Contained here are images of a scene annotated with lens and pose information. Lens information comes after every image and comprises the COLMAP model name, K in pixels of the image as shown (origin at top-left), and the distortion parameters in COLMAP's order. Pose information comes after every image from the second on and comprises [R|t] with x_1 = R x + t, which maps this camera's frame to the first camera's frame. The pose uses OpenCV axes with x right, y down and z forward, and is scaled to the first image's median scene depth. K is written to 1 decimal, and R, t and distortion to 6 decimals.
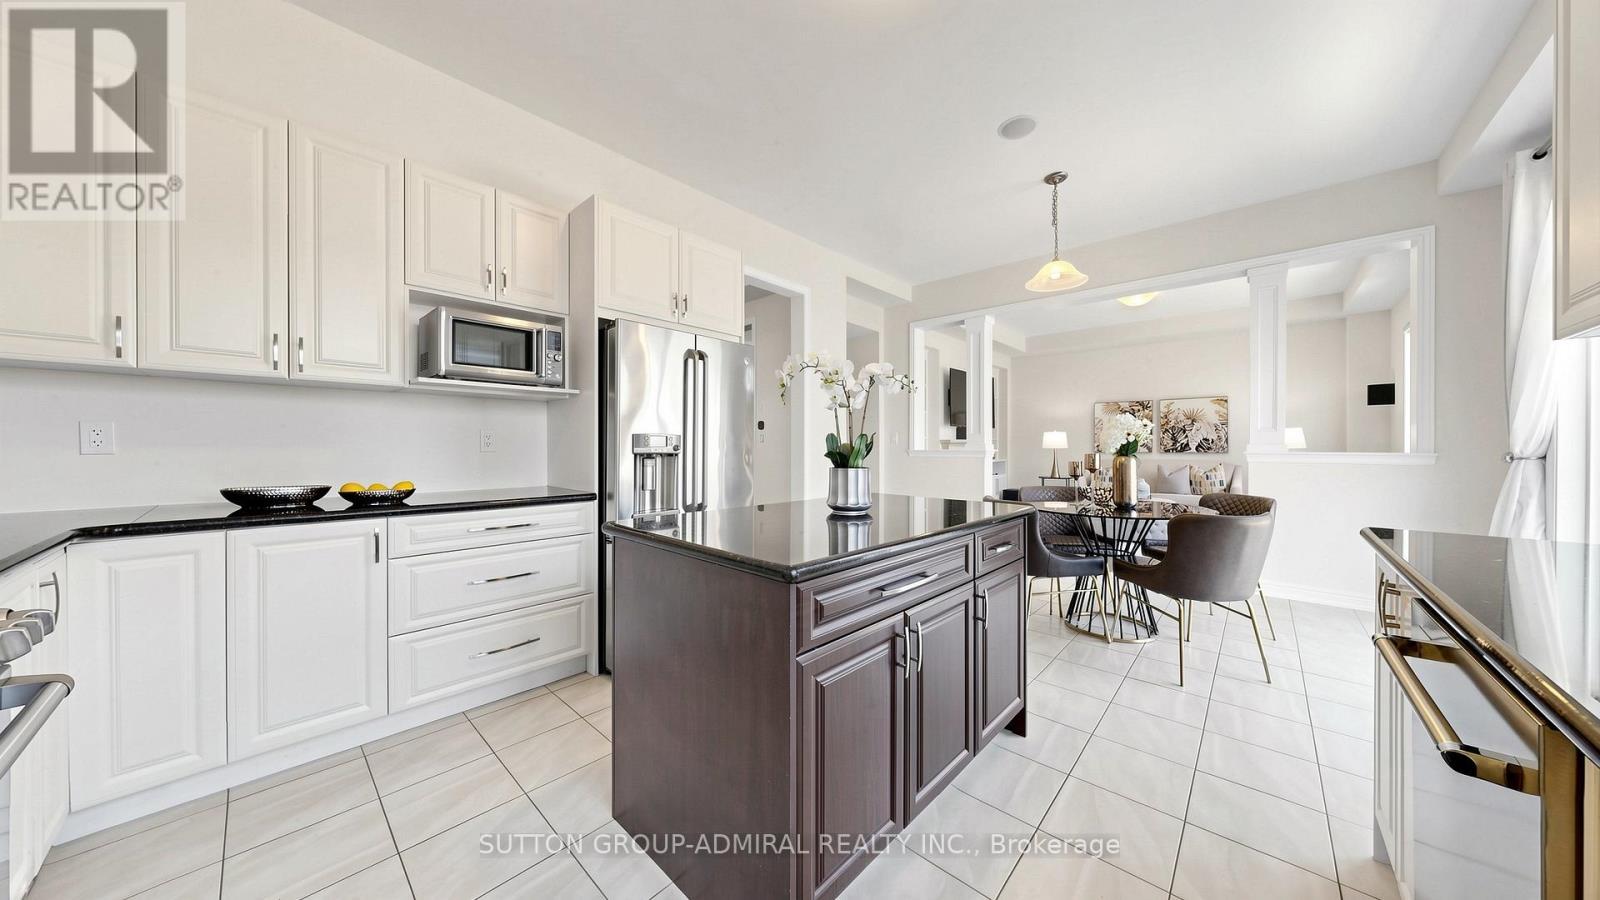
lens RADIAL K [[509.0, 0, 800.0], [0, 509.0, 450.0], [0, 0, 1]] dist [0.000013, 0.000006]
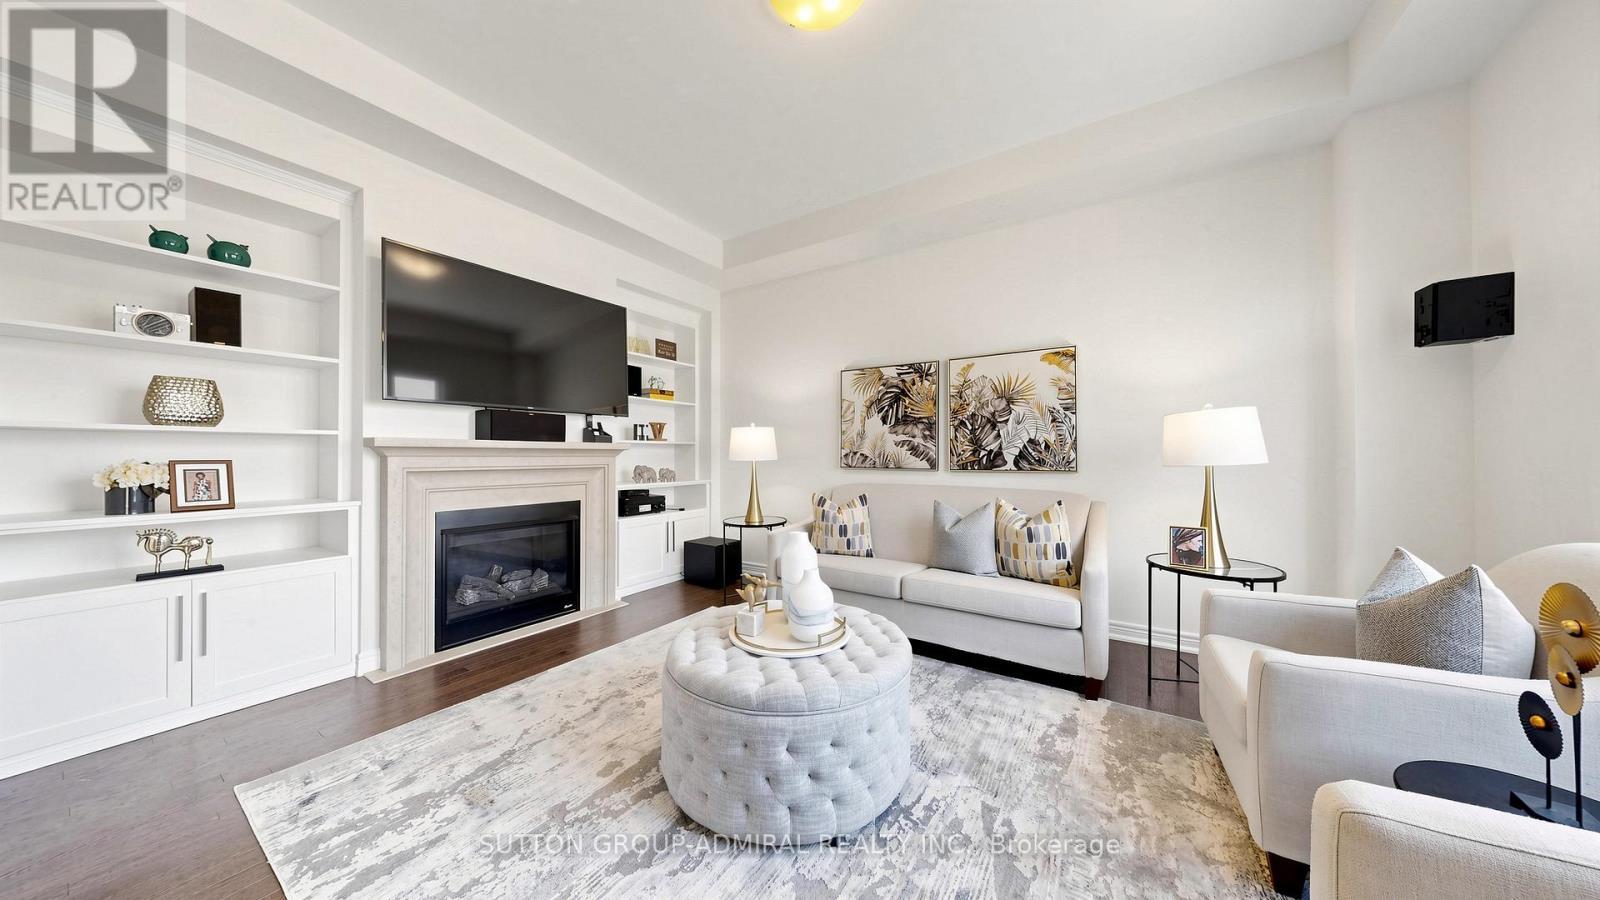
lens RADIAL K [[477.8, 0, 800.0], [0, 477.8, 450.0], [0, 0, 1]] dist [-0.000489, -0.000010]
pose [[0.986899, 0.000724, 0.161339, 0.518487], [0.001315, 0.999921, -0.012535, -0.008428], [-0.161335, 0.012583, 0.986819, 0.607723]]
